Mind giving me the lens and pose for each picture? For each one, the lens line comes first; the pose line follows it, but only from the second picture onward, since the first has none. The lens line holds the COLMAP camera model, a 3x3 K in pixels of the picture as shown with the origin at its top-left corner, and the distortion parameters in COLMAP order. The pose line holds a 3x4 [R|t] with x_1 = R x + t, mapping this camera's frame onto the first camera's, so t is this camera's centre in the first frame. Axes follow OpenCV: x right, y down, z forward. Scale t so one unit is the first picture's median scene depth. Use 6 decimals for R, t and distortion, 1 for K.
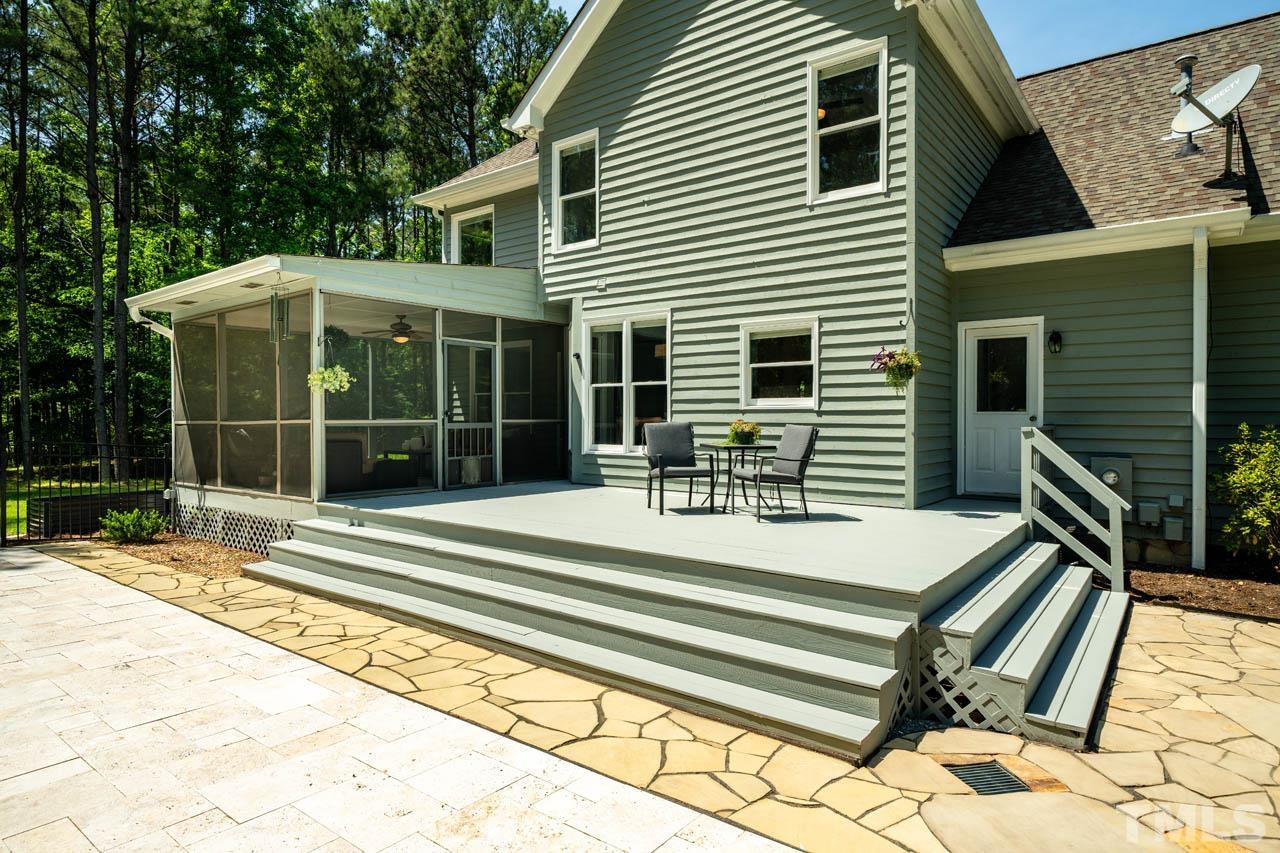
lens RADIAL K [[722.6, 0, 621.2], [0, 722.6, 410.2], [0, 0, 1]] dist [0.013480, -0.005712]
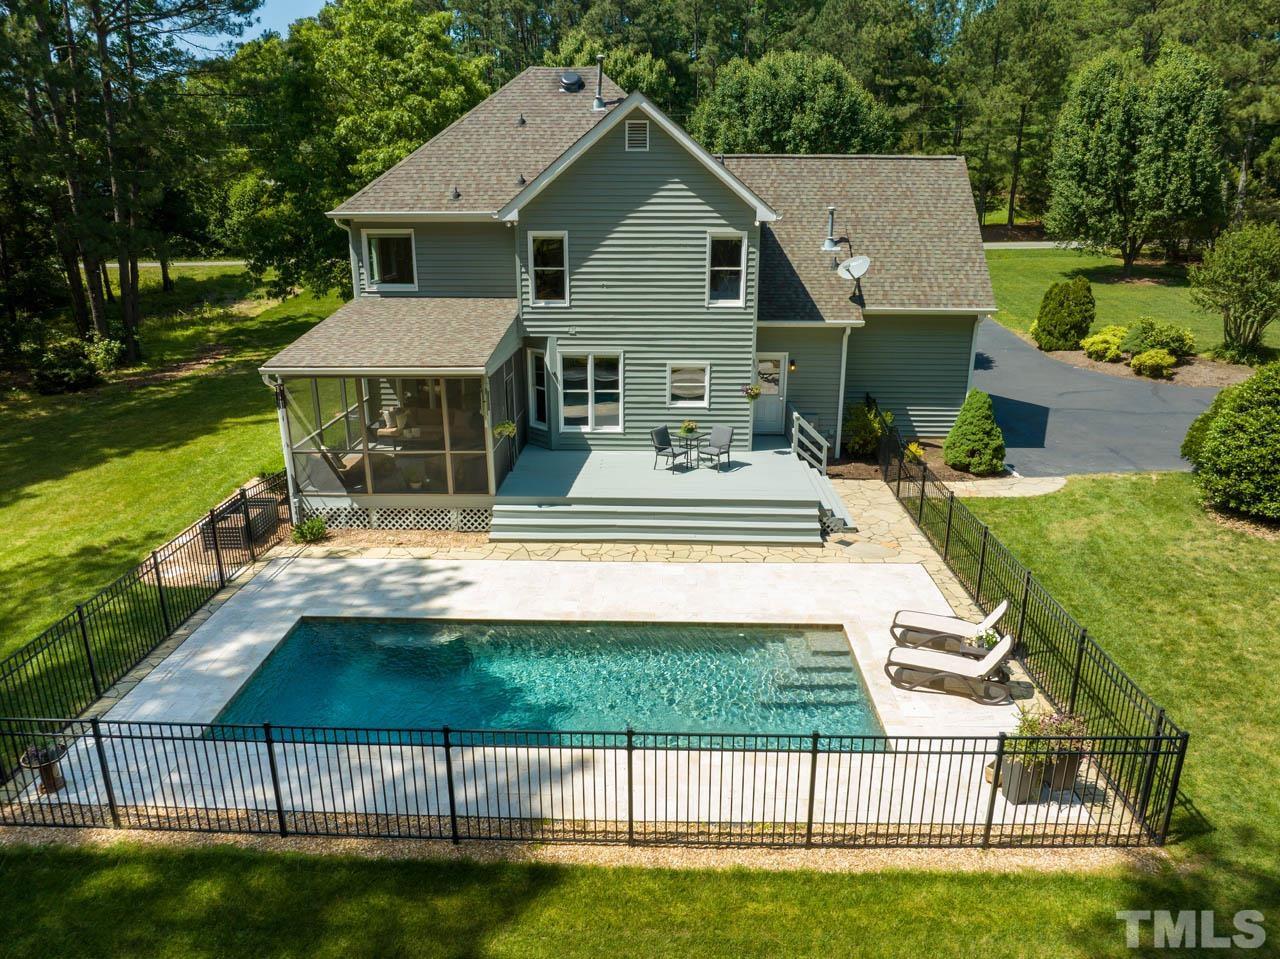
lens RADIAL K [[902.4, 0, 643.8], [0, 902.4, 476.0], [0, 0, 1]] dist [-0.053042, 0.016182]
pose [[0.803476, -0.177212, 0.568351, -1.309043], [-0.007418, 0.951616, 0.307200, -0.575233], [-0.595291, -0.251044, 0.763286, -0.858629]]
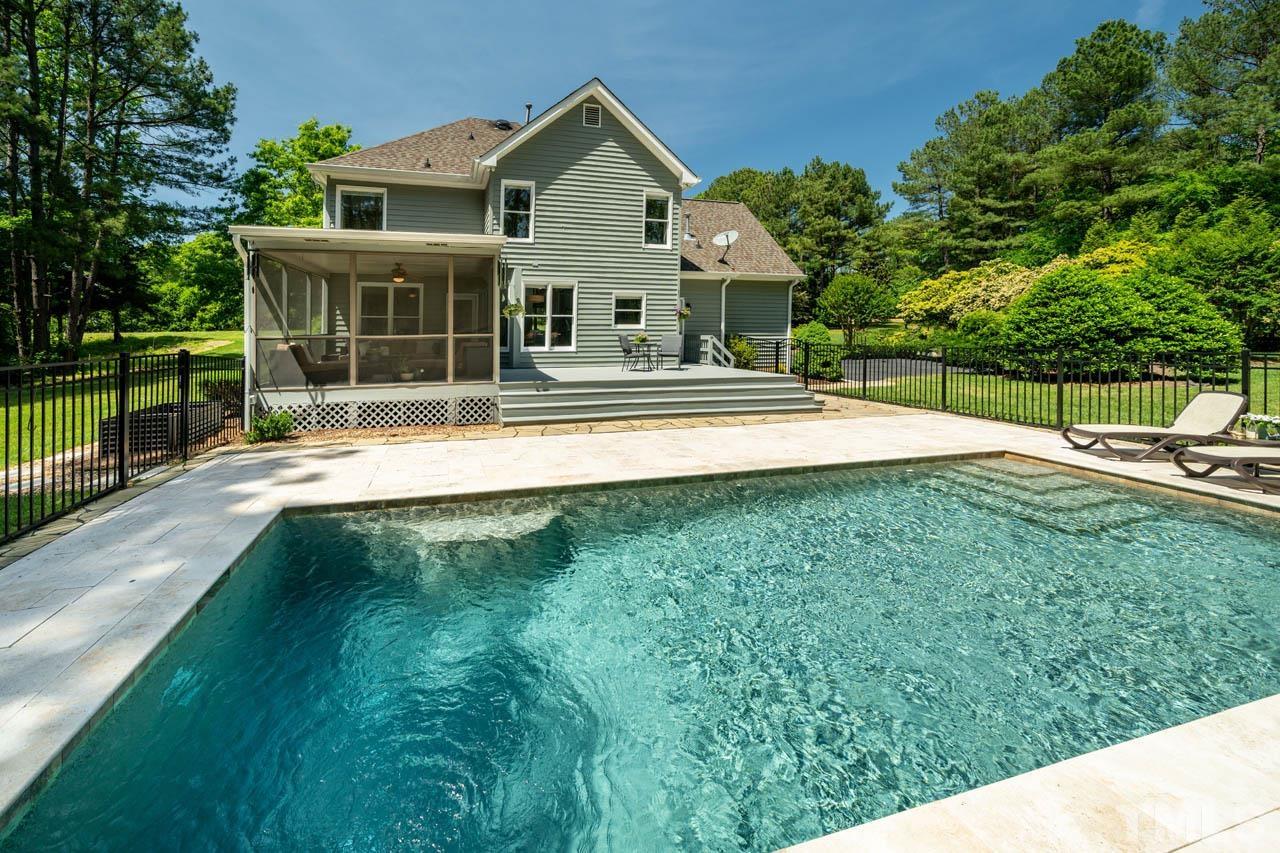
lens RADIAL K [[479.6, 0, 587.5], [0, 479.6, 318.3], [0, 0, 1]] dist [-0.000720, 0.000213]
pose [[0.597198, 0.023382, 0.801753, -1.138810], [-0.009016, 0.999708, -0.022439, -0.000228], [-0.802043, 0.006172, 0.597234, 0.151489]]
